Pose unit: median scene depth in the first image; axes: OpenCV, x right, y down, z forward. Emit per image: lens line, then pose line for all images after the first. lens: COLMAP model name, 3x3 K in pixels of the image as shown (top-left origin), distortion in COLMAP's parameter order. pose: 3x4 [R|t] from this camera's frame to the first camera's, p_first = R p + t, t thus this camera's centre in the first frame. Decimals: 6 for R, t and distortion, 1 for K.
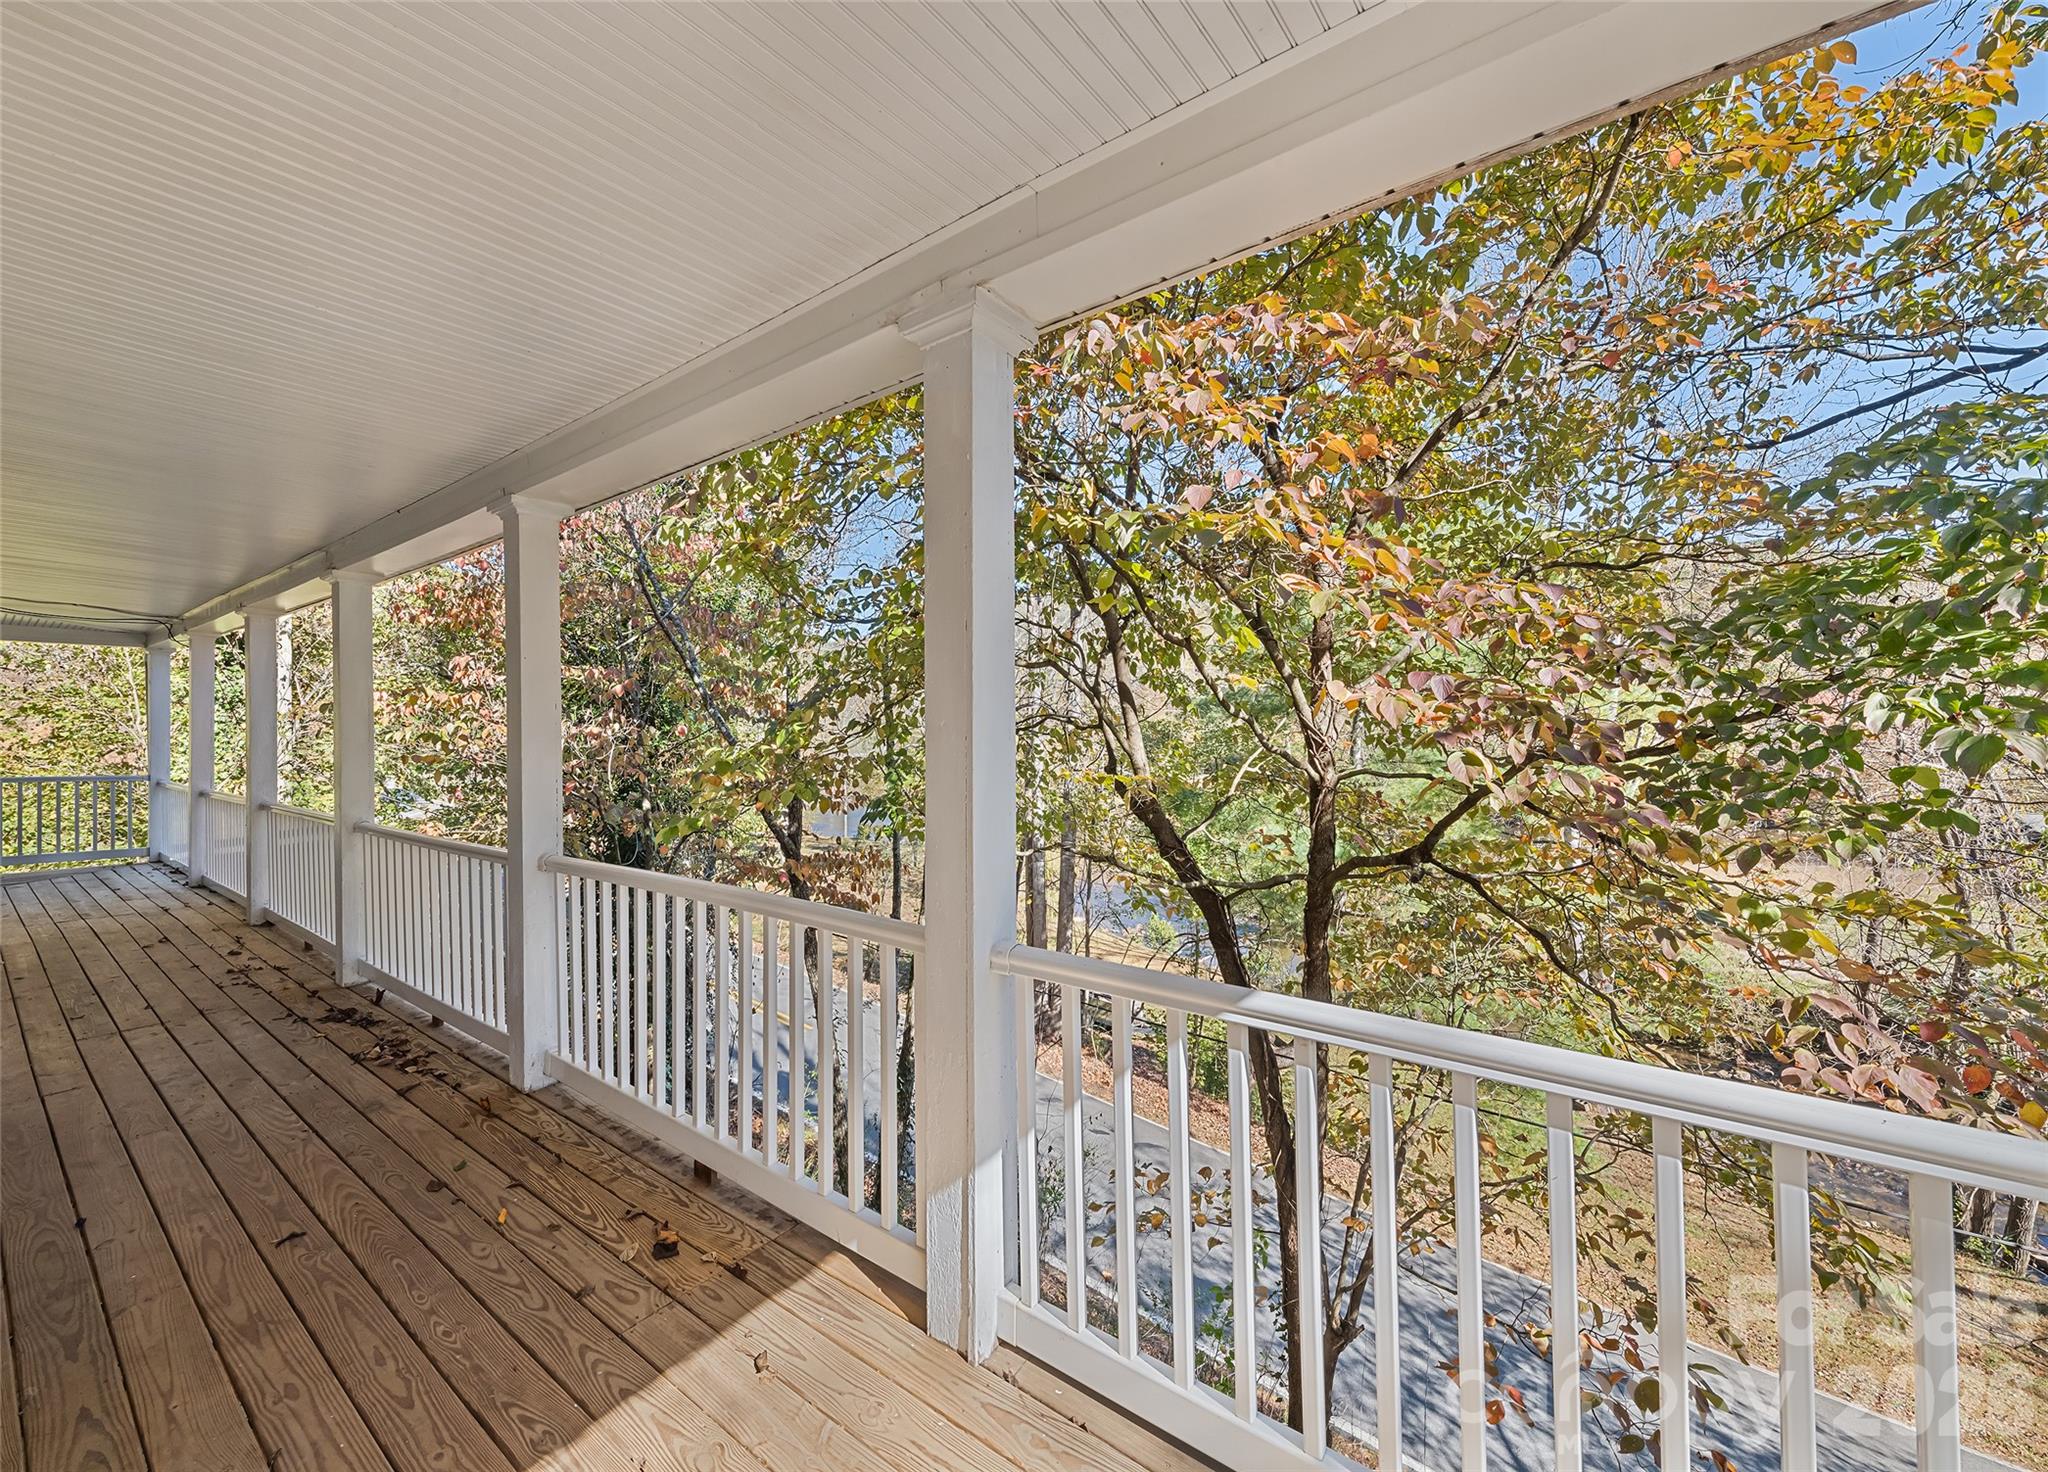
lens RADIAL K [[820.6, 0, 1023.6], [0, 820.6, 726.9], [0, 0, 1]] dist [0.008317, -0.000521]
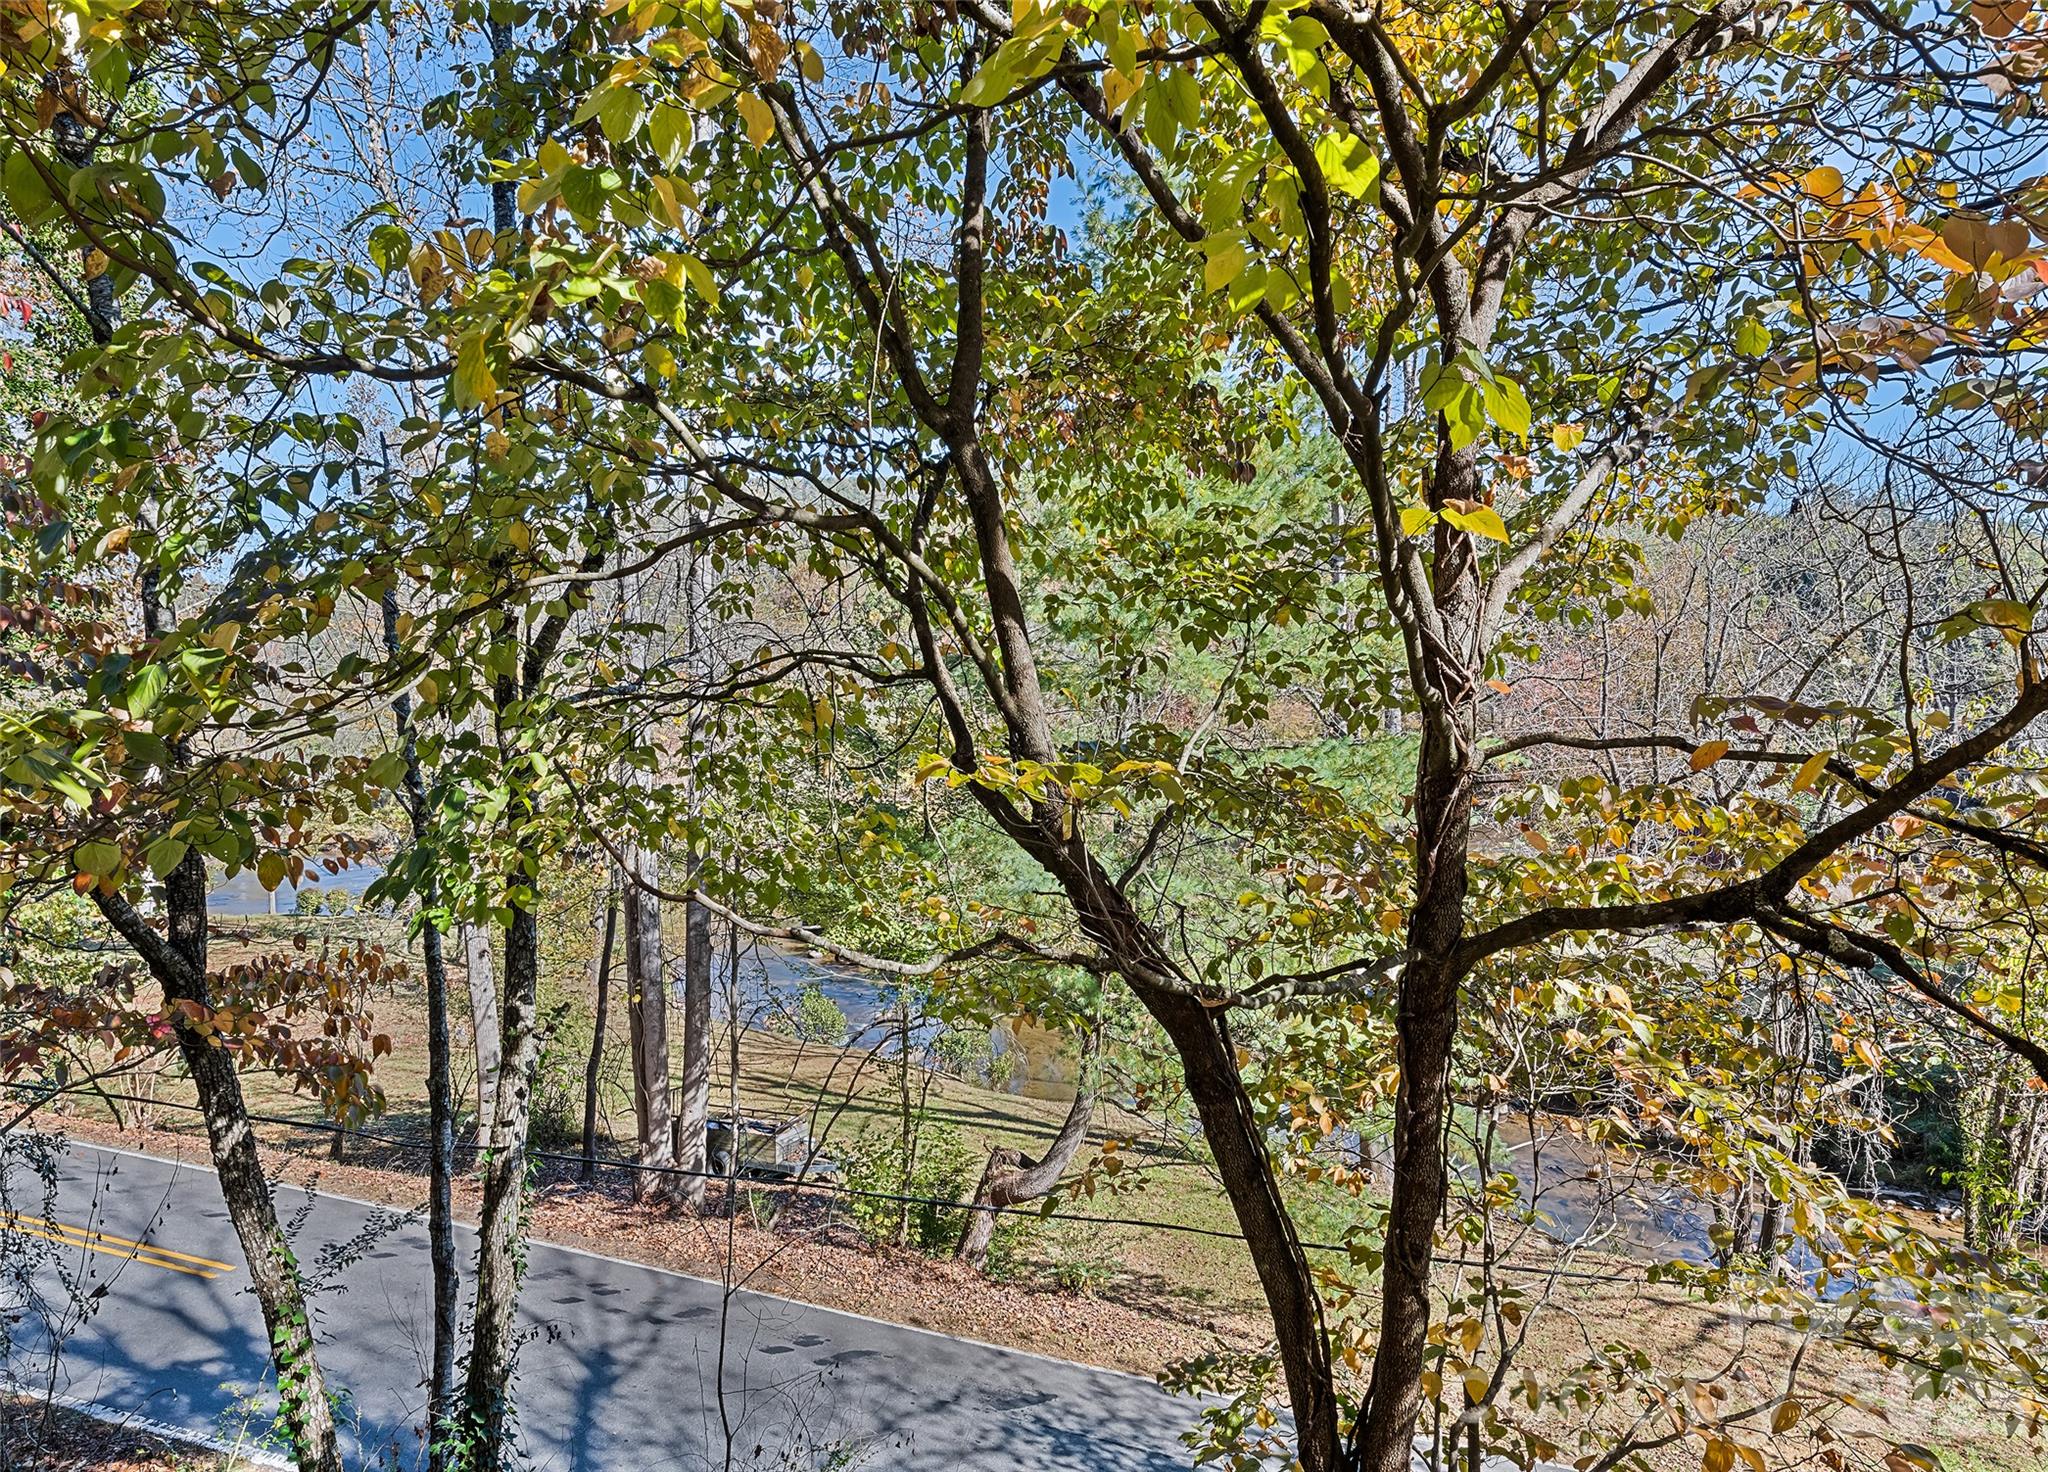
lens RADIAL K [[1200.0, 0, 1026.6], [0, 1200.0, 785.2], [0, 0, 1]] dist [-0.003845, -0.000270]
pose [[0.936366, -0.041586, 0.348553, -0.087977], [0.020370, 0.997722, 0.064316, 0.019201], [-0.350433, -0.053124, 0.935080, 0.279230]]
